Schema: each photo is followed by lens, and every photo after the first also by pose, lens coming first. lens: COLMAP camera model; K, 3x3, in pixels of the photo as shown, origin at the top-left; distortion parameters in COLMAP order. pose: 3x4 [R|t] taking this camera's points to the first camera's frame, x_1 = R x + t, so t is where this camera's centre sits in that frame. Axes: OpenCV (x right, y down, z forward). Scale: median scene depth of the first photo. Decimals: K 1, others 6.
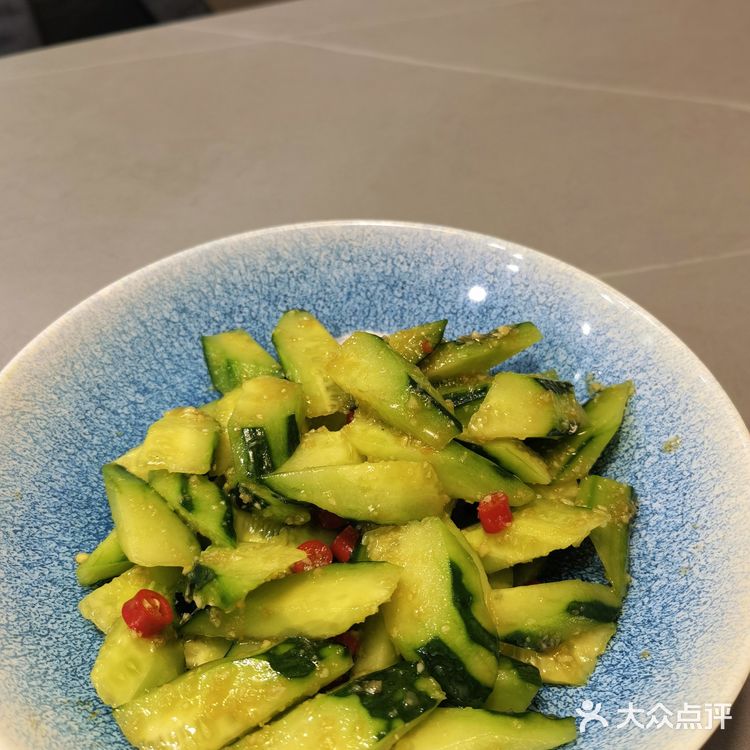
lens RADIAL K [[821.5, 0, 375.0], [0, 821.5, 375.0], [0, 0, 1]] dist [-0.023044, 0.307498]
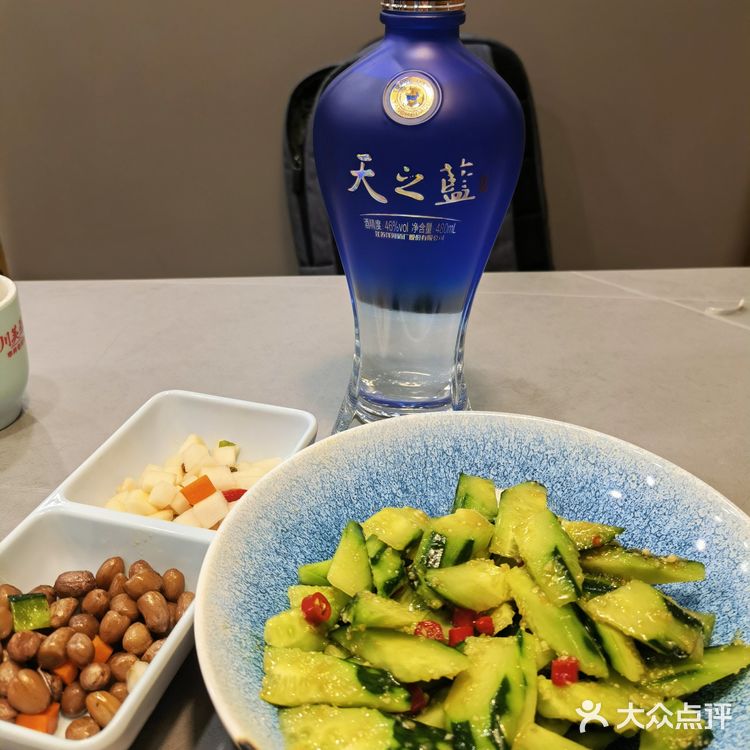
lens RADIAL K [[801.8, 0, 372.1], [0, 801.8, 376.3], [0, 0, 1]] dist [0.022460, 0.031261]
pose [[0.797742, 0.309283, -0.517641, 0.366230], [-0.419316, 0.901439, -0.107615, 0.017070], [0.433339, 0.302904, 0.848803, -0.278243]]
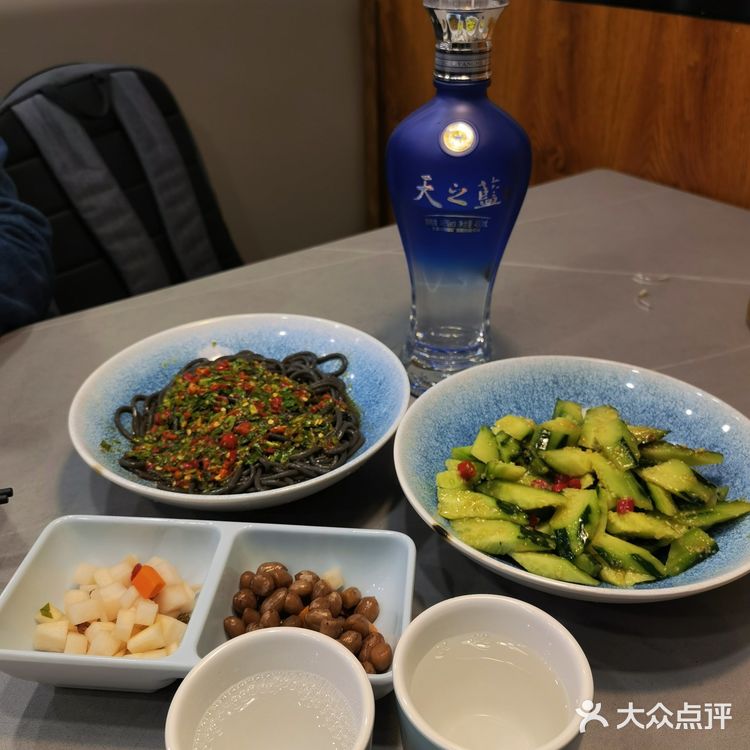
lens RADIAL K [[821.5, 0, 375.0], [0, 821.5, 375.0], [0, 0, 1]] dist [-0.023044, 0.307498]
pose [[0.744913, 0.347274, -0.569654, 0.659877], [-0.455172, 0.888802, -0.053377, 0.244914], [0.487773, 0.299052, 0.820150, -0.975798]]
